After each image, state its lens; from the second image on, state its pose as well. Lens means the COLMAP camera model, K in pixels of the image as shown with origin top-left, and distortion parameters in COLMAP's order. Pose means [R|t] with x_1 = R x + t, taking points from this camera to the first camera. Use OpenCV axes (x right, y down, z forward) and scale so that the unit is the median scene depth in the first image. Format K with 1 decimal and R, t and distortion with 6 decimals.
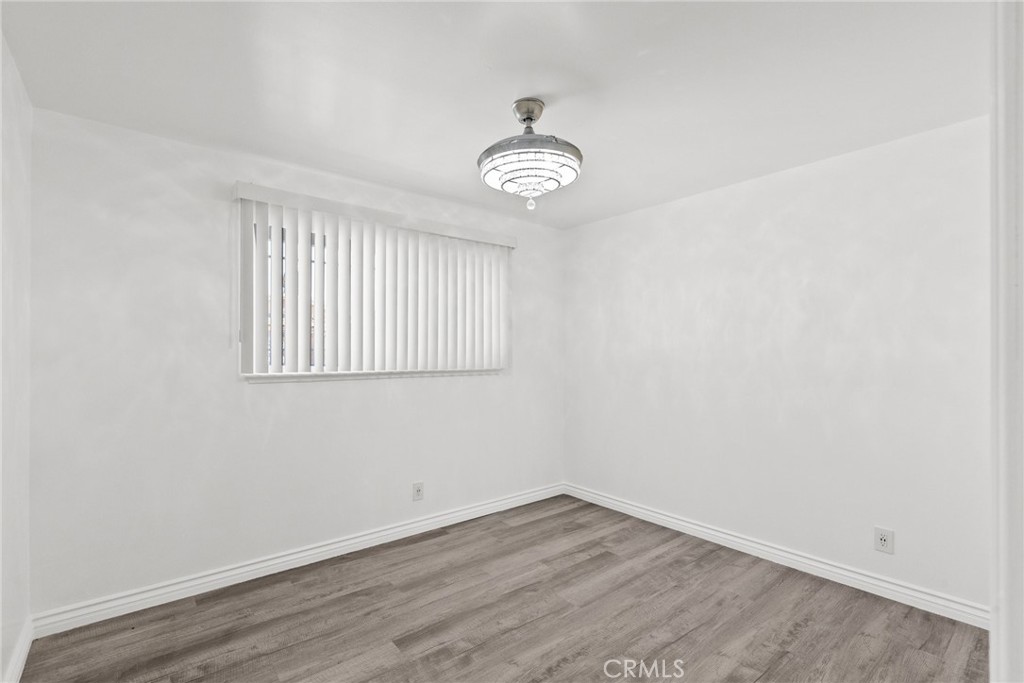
lens RADIAL K [[468.4, 0, 506.6], [0, 468.4, 354.3], [0, 0, 1]] dist [-0.001344, -0.000130]
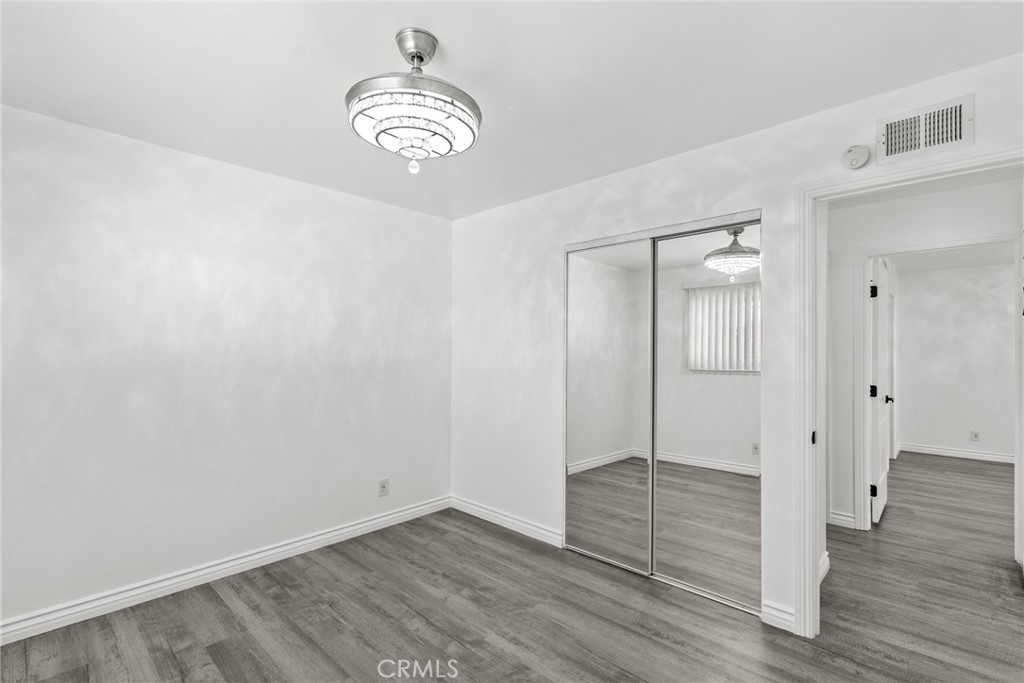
lens RADIAL K [[471.8, 0, 513.0], [0, 471.8, 354.3], [0, 0, 1]] dist [-0.000374, 0.000708]
pose [[-0.129378, -0.006359, 0.991575, -0.589271], [0.006284, 0.999954, 0.007232, -0.007811], [-0.991575, 0.007167, -0.129332, 0.730666]]
